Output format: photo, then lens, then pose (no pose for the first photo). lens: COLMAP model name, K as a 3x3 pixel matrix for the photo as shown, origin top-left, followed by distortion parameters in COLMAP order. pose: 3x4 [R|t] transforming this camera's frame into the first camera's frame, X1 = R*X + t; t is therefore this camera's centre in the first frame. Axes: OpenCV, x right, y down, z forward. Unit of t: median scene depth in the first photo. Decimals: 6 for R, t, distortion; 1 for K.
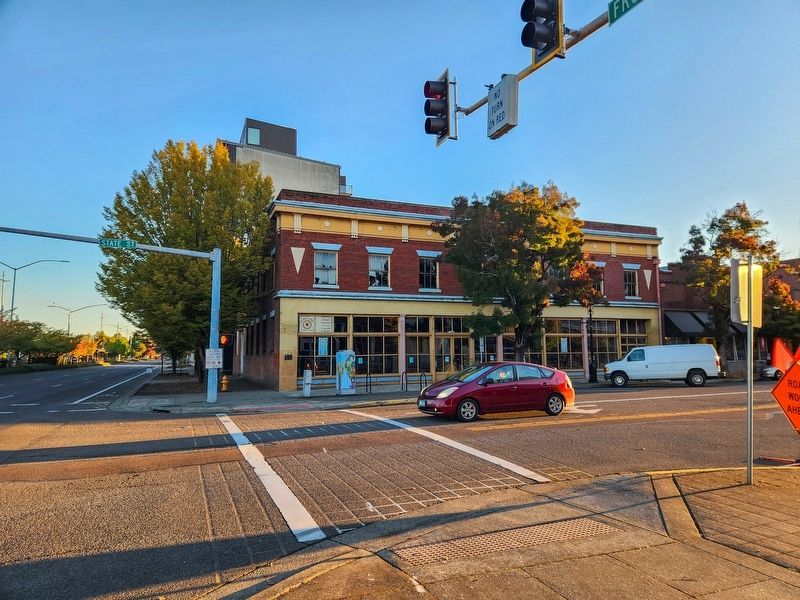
lens RADIAL K [[540.7, 0, 403.8], [0, 540.7, 299.0], [0, 0, 1]] dist [0.028940, -0.011403]
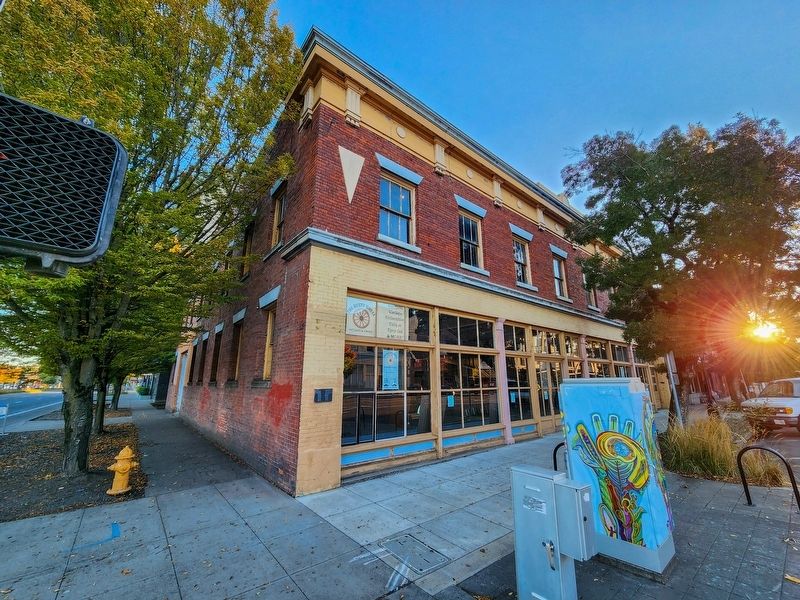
lens RADIAL K [[326.6, 0, 392.2], [0, 326.6, 301.7], [0, 0, 1]] dist [-0.016450, -0.000037]
pose [[0.960715, 0.073897, 0.267519, -0.223786], [-0.034341, 0.988145, -0.149631, 0.071840], [-0.275405, 0.134566, 0.951863, 0.728952]]
